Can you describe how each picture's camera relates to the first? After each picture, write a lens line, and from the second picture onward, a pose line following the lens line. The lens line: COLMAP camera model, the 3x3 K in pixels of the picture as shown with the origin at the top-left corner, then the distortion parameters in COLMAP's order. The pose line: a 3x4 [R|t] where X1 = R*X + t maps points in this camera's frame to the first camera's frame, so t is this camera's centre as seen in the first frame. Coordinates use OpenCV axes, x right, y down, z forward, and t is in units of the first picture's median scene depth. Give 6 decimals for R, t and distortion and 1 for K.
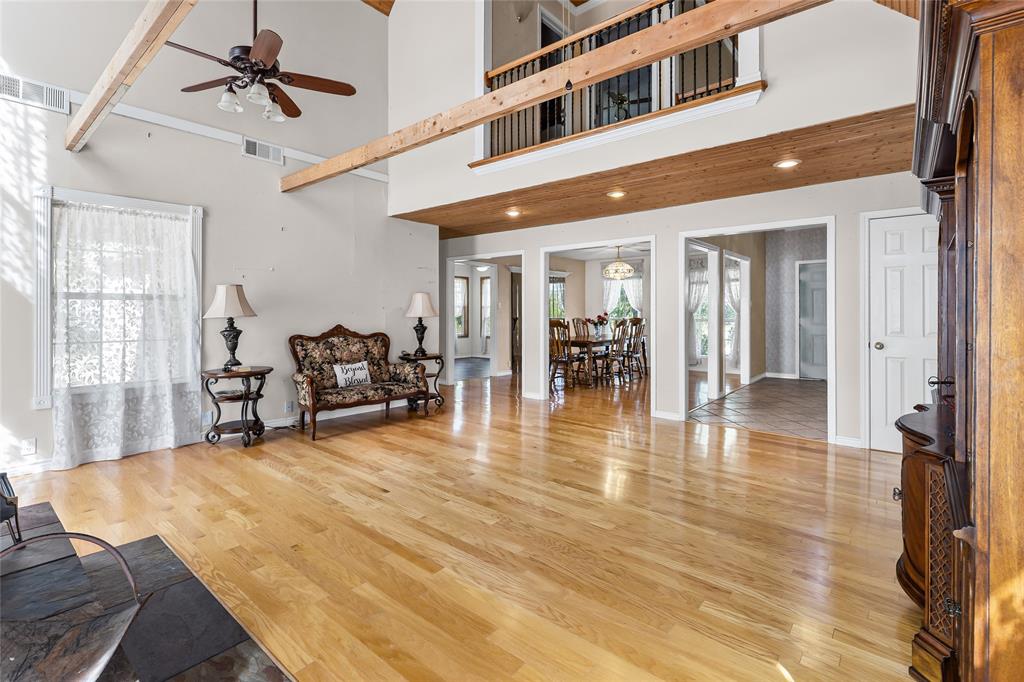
lens RADIAL K [[471.8, 0, 512.4], [0, 471.8, 319.6], [0, 0, 1]] dist [0.000678, 0.000168]
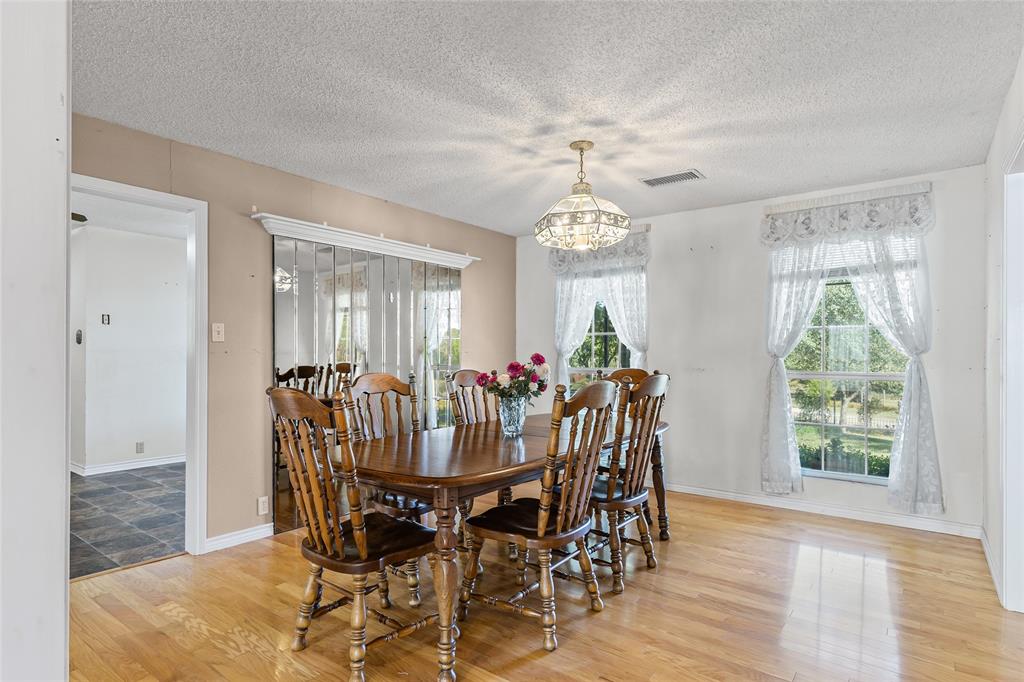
lens RADIAL K [[557.7, 0, 512.0], [0, 557.7, 341.0], [0, 0, 1]] dist [-0.001031, -0.000185]
pose [[0.998326, 0.005366, 0.057592, 0.159142], [-0.003116, 0.999231, -0.039081, -0.009269], [-0.057758, 0.038836, 0.997575, 0.638261]]
